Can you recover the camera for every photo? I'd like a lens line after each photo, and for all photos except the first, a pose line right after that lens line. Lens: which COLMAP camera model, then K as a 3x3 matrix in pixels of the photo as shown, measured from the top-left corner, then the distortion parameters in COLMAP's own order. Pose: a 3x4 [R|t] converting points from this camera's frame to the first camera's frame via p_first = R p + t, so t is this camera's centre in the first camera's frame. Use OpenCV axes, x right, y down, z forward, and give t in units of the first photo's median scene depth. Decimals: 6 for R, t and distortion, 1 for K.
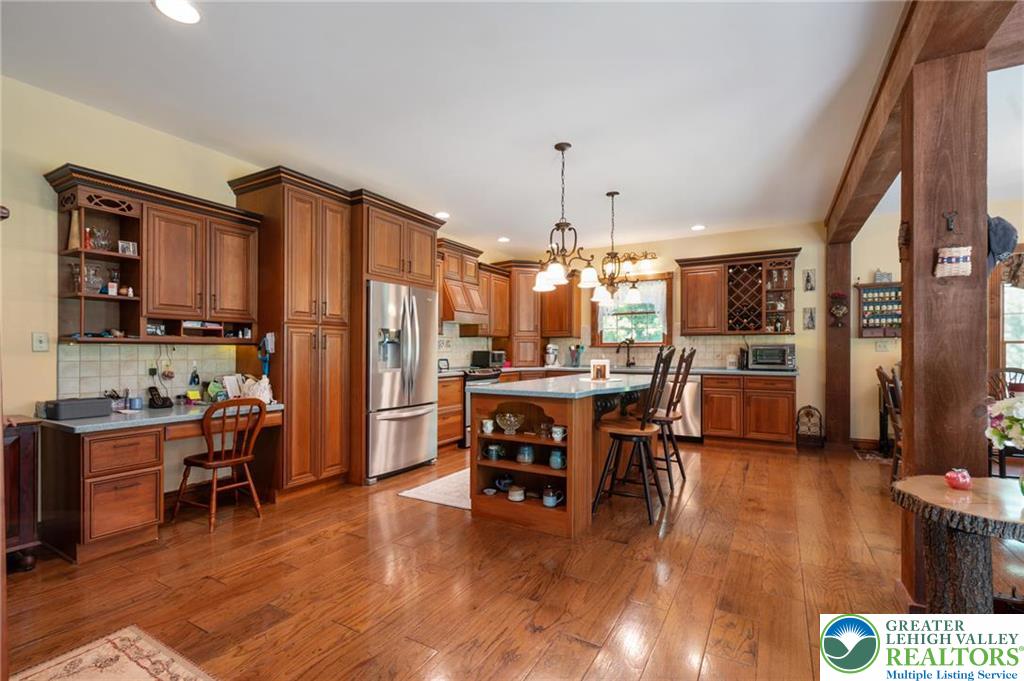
lens RADIAL K [[454.5, 0, 516.8], [0, 454.5, 350.9], [0, 0, 1]] dist [0.004893, -0.003401]
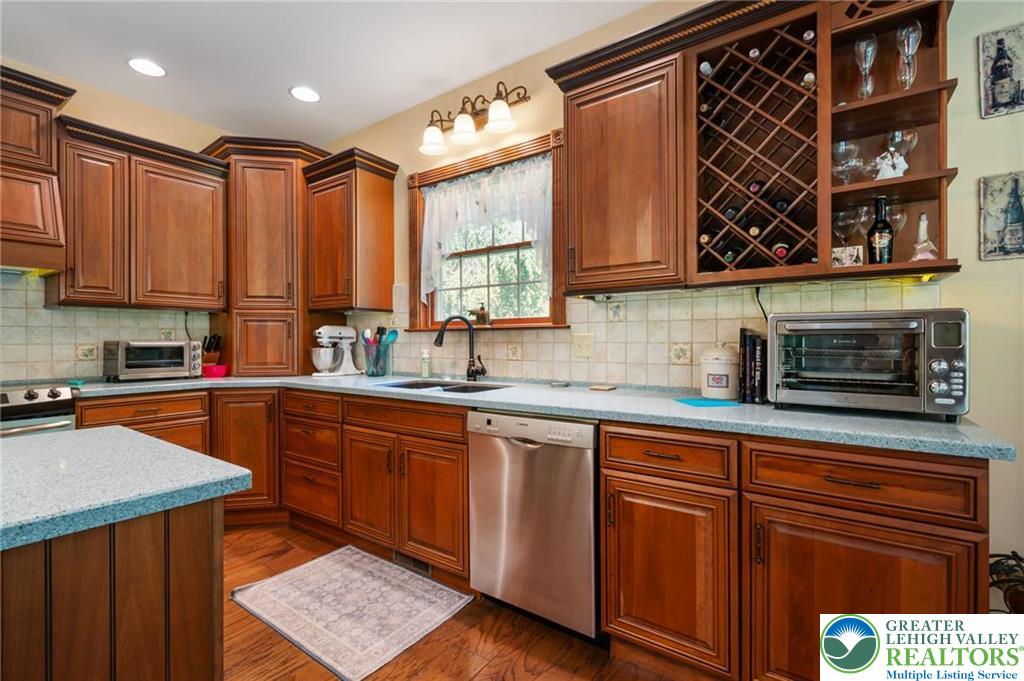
lens RADIAL K [[454.5, 0, 517.5], [0, 454.5, 340.5], [0, 0, 1]] dist [0.004893, -0.003401]
pose [[0.996008, -0.003158, -0.089210, 0.372962], [0.003088, 0.999995, -0.000931, 0.001067], [0.089213, 0.000652, 0.996012, 0.691426]]
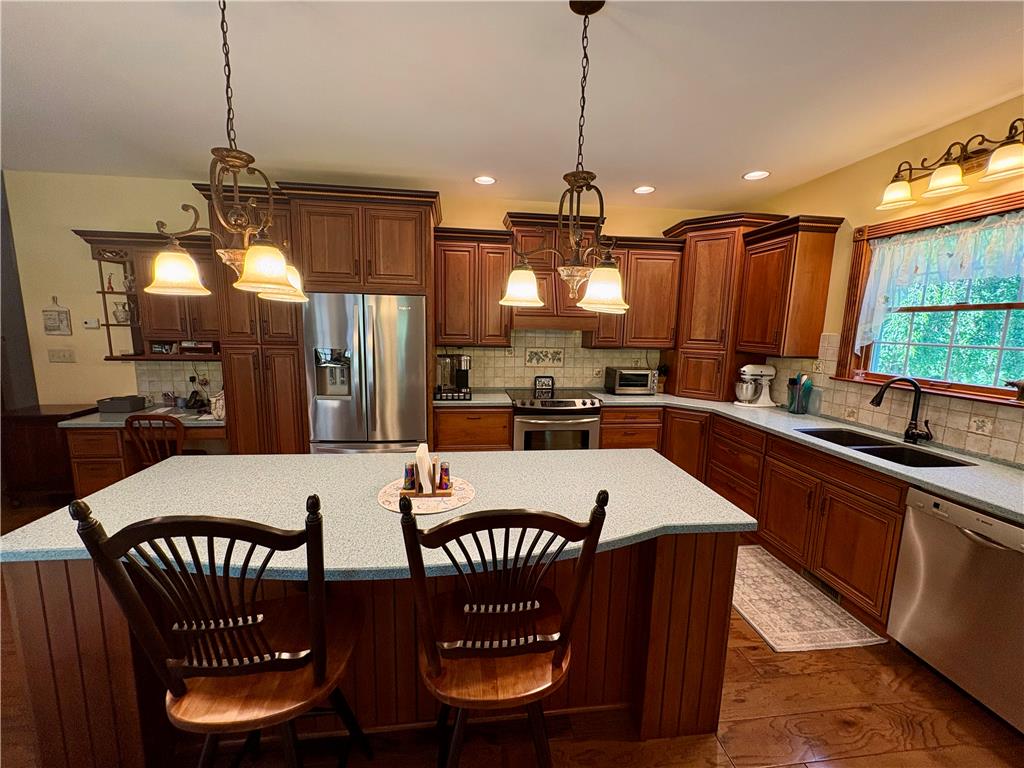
lens RADIAL K [[406.3, 0, 512.7], [0, 406.3, 384.8], [0, 0, 1]] dist [0.001351, -0.000529]
pose [[0.596926, 0.130614, -0.791593, 0.364063], [-0.021175, 0.988880, 0.147199, -0.070972], [0.802017, -0.071105, 0.593054, 0.576494]]
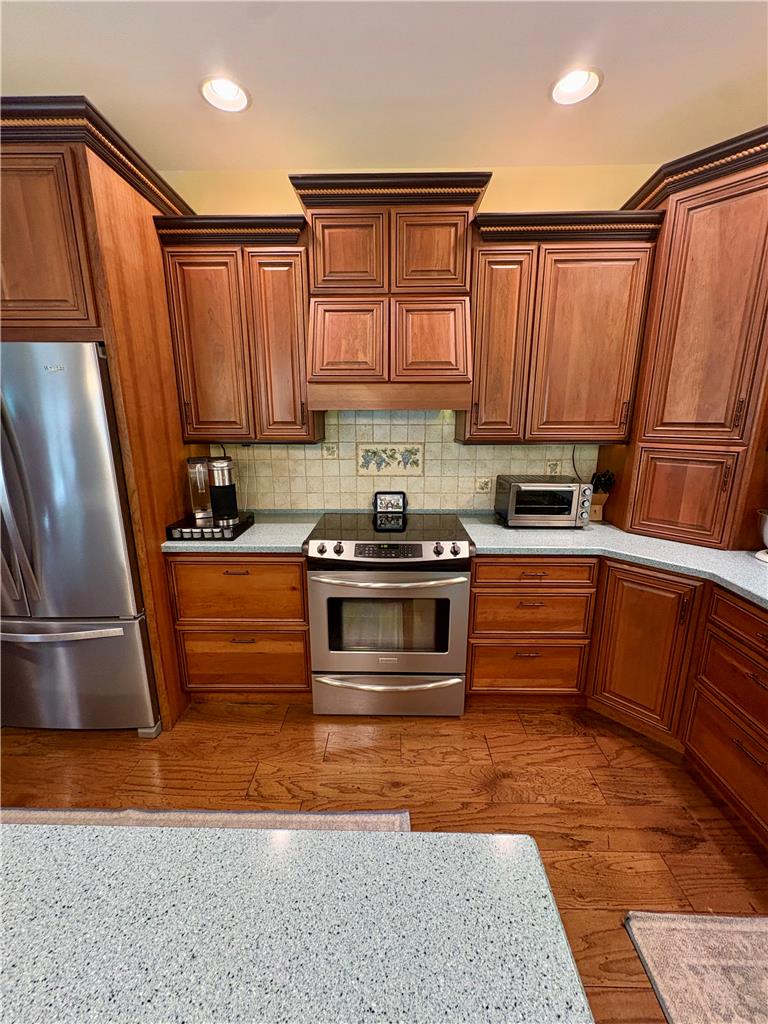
lens RADIAL K [[406.3, 0, 386.3], [0, 406.3, 513.2], [0, 0, 1]] dist [0.001351, -0.000529]
pose [[0.481408, 0.203774, -0.852481, 0.195245], [0.000222, 0.972571, 0.232605, -0.058522], [0.876497, -0.112167, 0.468158, 0.840188]]
